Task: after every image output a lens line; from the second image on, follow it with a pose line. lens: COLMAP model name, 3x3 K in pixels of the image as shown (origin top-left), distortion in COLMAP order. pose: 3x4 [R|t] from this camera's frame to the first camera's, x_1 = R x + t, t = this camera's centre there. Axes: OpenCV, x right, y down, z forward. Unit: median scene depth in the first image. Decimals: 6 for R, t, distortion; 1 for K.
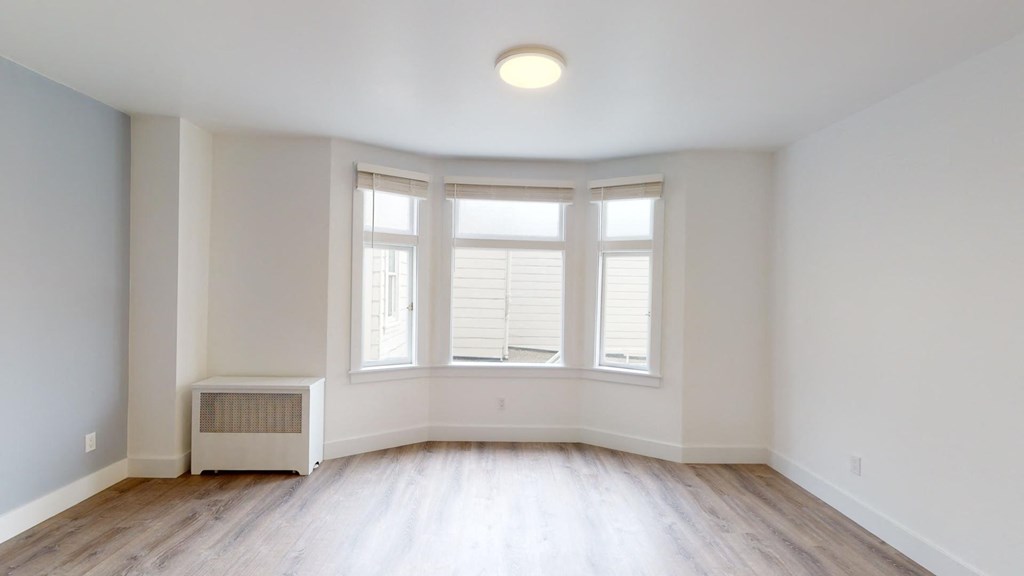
lens RADIAL K [[424.7, 0, 514.4], [0, 424.7, 284.7], [0, 0, 1]] dist [-0.003744, 0.001307]
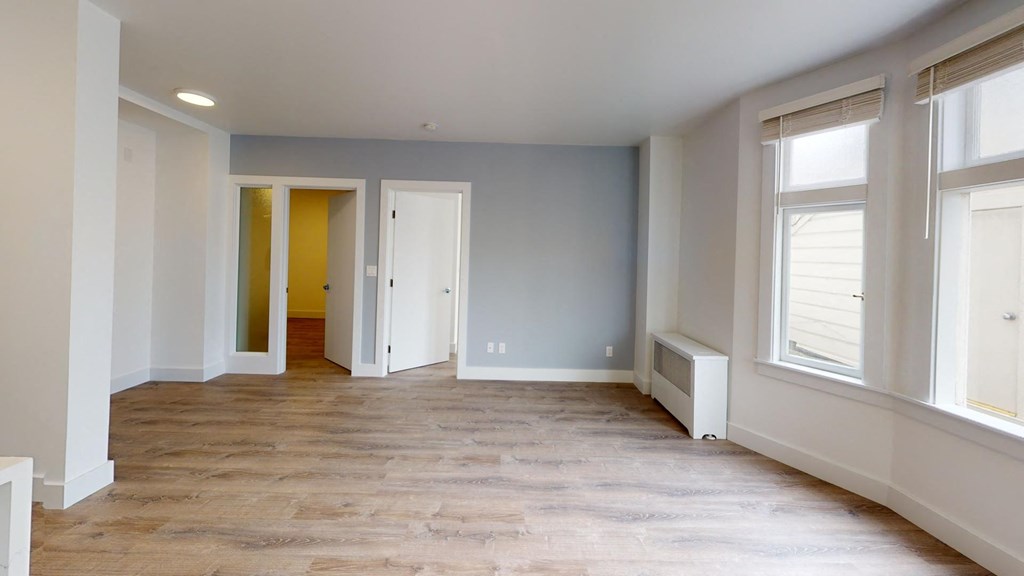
lens RADIAL K [[376.1, 0, 516.0], [0, 376.1, 293.3], [0, 0, 1]] dist [0.000000, -0.000215]
pose [[-0.038023, 0.084299, -0.995715, 0.422134], [-0.020896, 0.996150, 0.085134, 0.013202], [0.999058, 0.024043, -0.036115, 0.556544]]
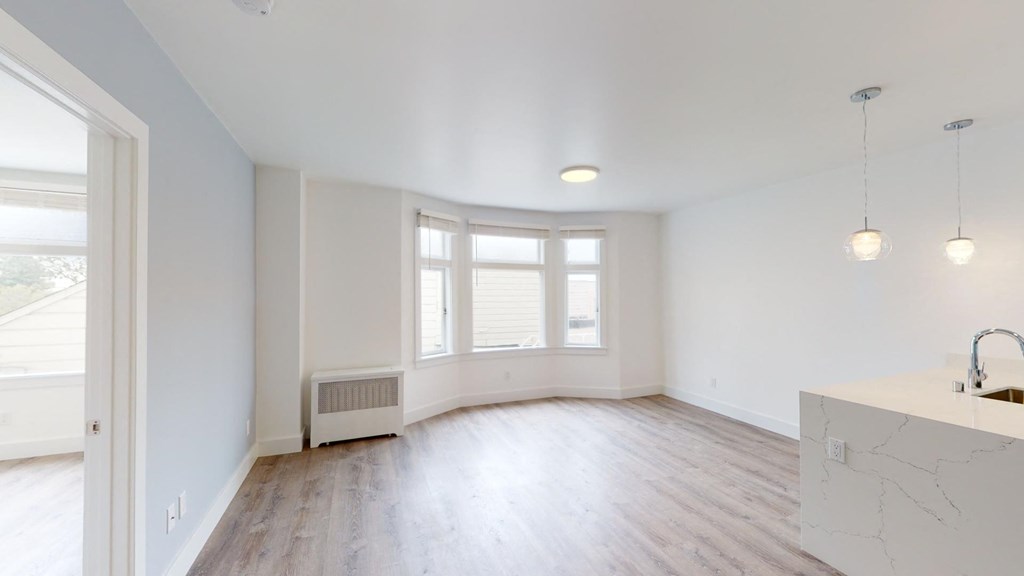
lens RADIAL K [[376.1, 0, 512.6], [0, 376.1, 283.8], [0, 0, 1]] dist [0.000000, -0.000215]
pose [[0.940119, -0.012326, 0.340623, -0.532388], [0.017944, 0.999750, -0.013349, -0.020409], [-0.340373, 0.018662, 0.940105, -0.266852]]
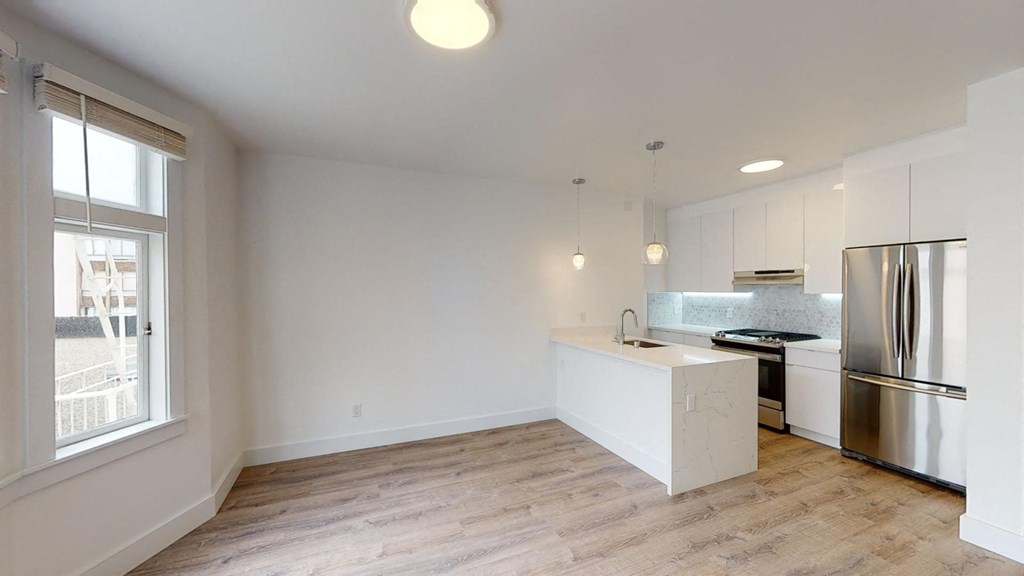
lens RADIAL K [[376.1, 0, 514.0], [0, 376.1, 289.6], [0, 0, 1]] dist [0.000000, -0.000215]
pose [[-0.360150, -0.022590, 0.932621, -0.462812], [-0.011161, 0.999740, 0.019906, -0.013299], [-0.932828, -0.003240, -0.360309, 0.787165]]
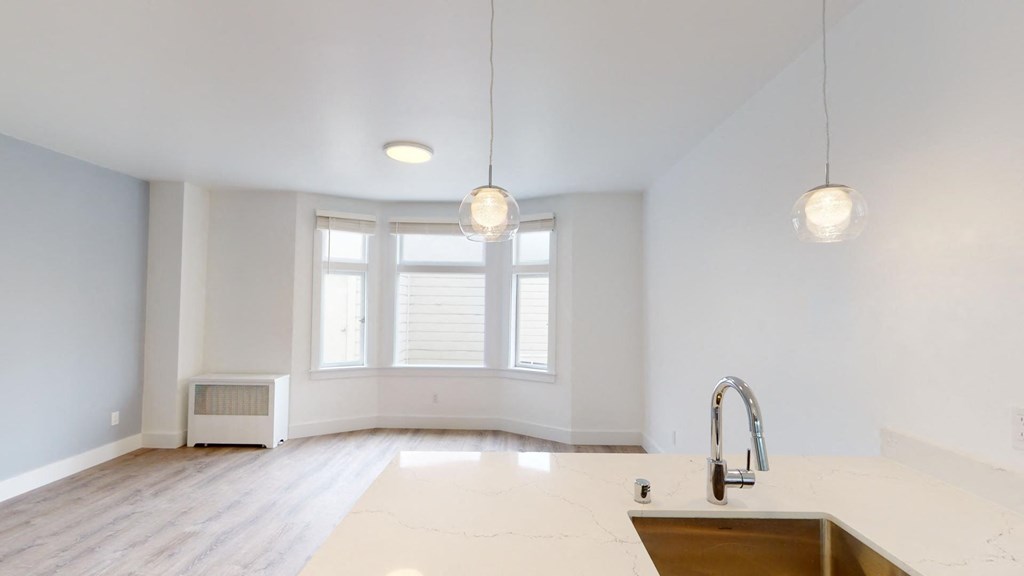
lens RADIAL K [[424.7, 0, 516.1], [0, 424.7, 284.6], [0, 0, 1]] dist [-0.003744, 0.001307]
pose [[0.998615, -0.014019, -0.050720, 0.323385], [0.011976, 0.999113, -0.040361, 0.004106], [0.051240, 0.039697, 0.997897, -0.279436]]
